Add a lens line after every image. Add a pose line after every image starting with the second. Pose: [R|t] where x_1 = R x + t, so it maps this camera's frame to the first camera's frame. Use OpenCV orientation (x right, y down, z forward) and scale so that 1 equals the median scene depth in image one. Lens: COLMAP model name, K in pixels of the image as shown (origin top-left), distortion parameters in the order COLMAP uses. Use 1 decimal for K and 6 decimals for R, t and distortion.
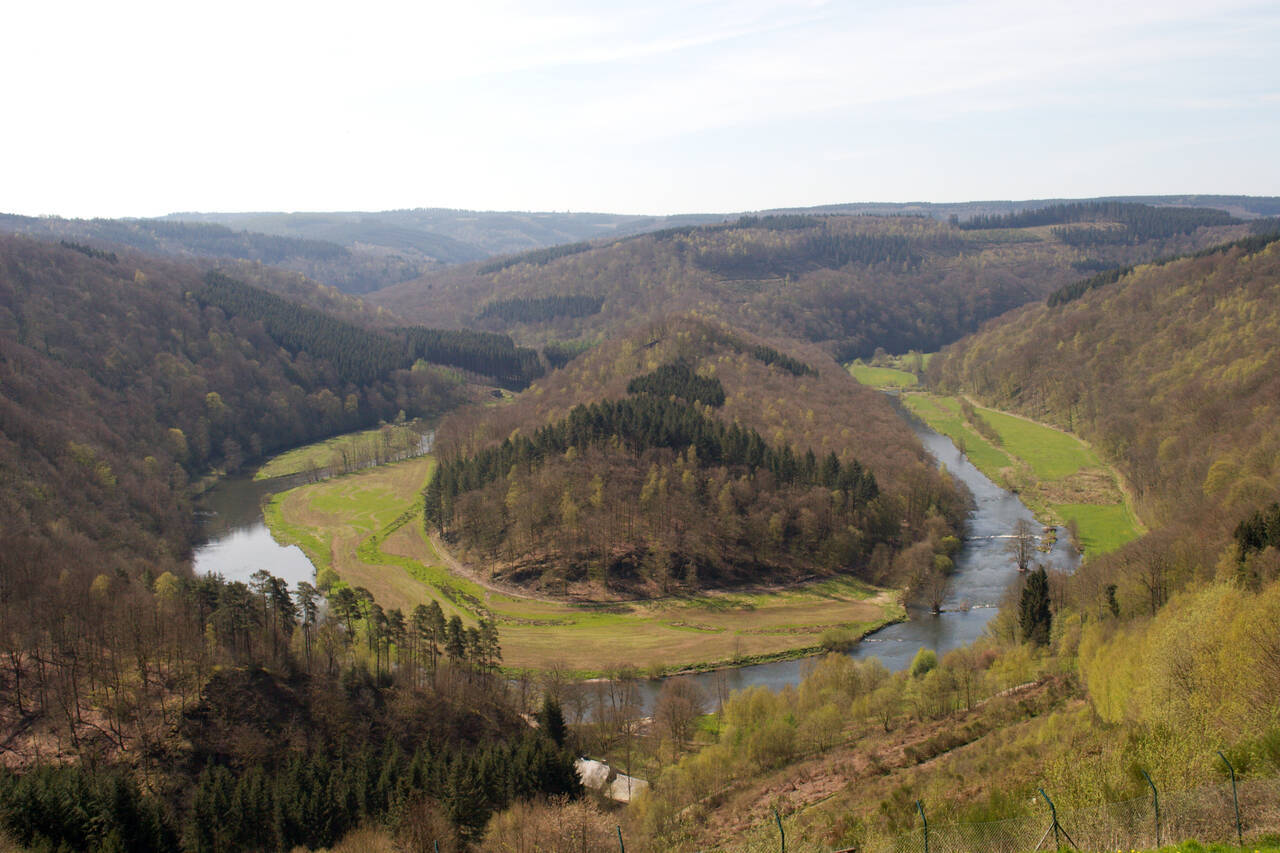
lens RADIAL K [[4675.3, 0, 639.8], [0, 4675.3, 427.1], [0, 0, 1]] dist [0.274078, 0.000000]
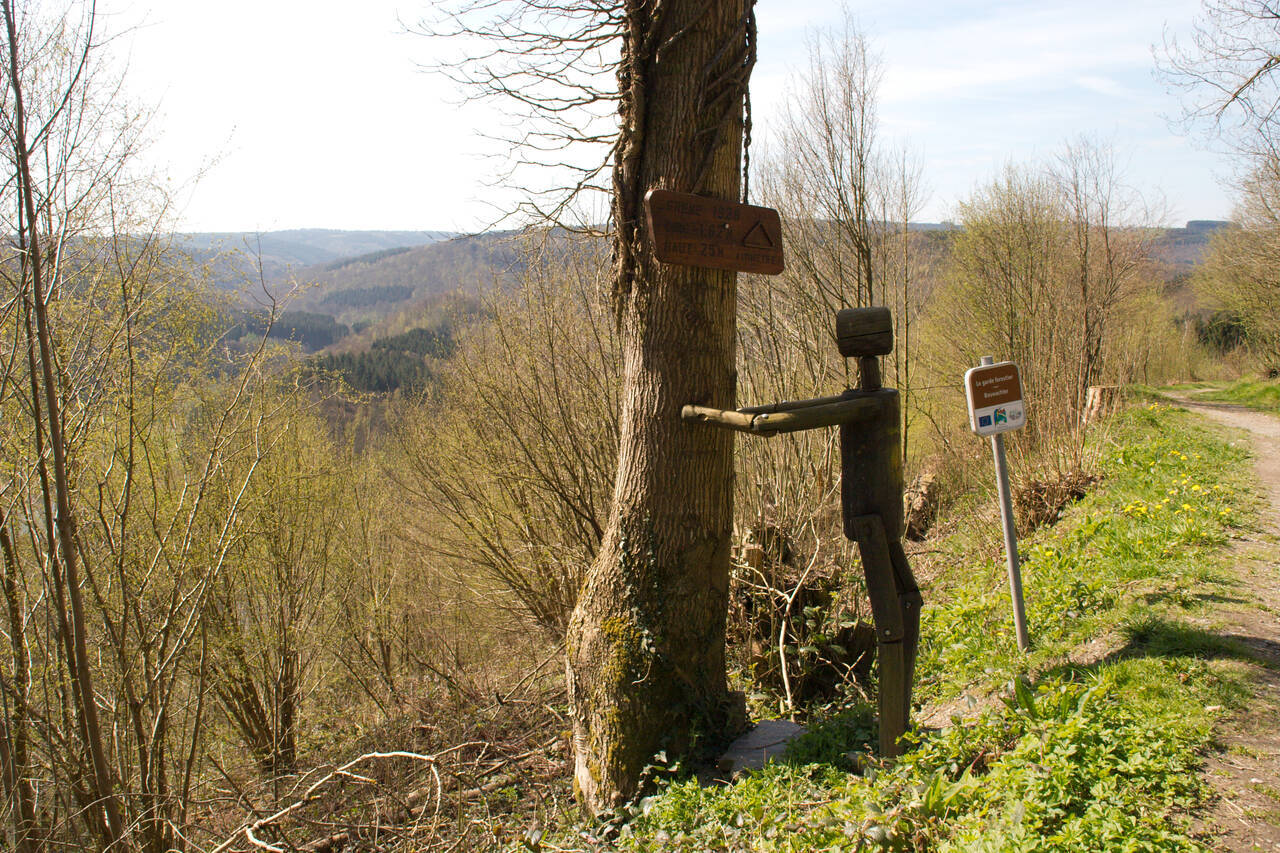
lens RADIAL K [[4675.3, 0, 640.1], [0, 4675.3, 426.1], [0, 0, 1]] dist [0.274078, 0.000000]
pose [[0.995328, -0.016641, 0.095112, -0.070656], [0.015087, 0.999741, 0.017032, -0.010084], [-0.095370, -0.015517, 0.995321, -0.312561]]
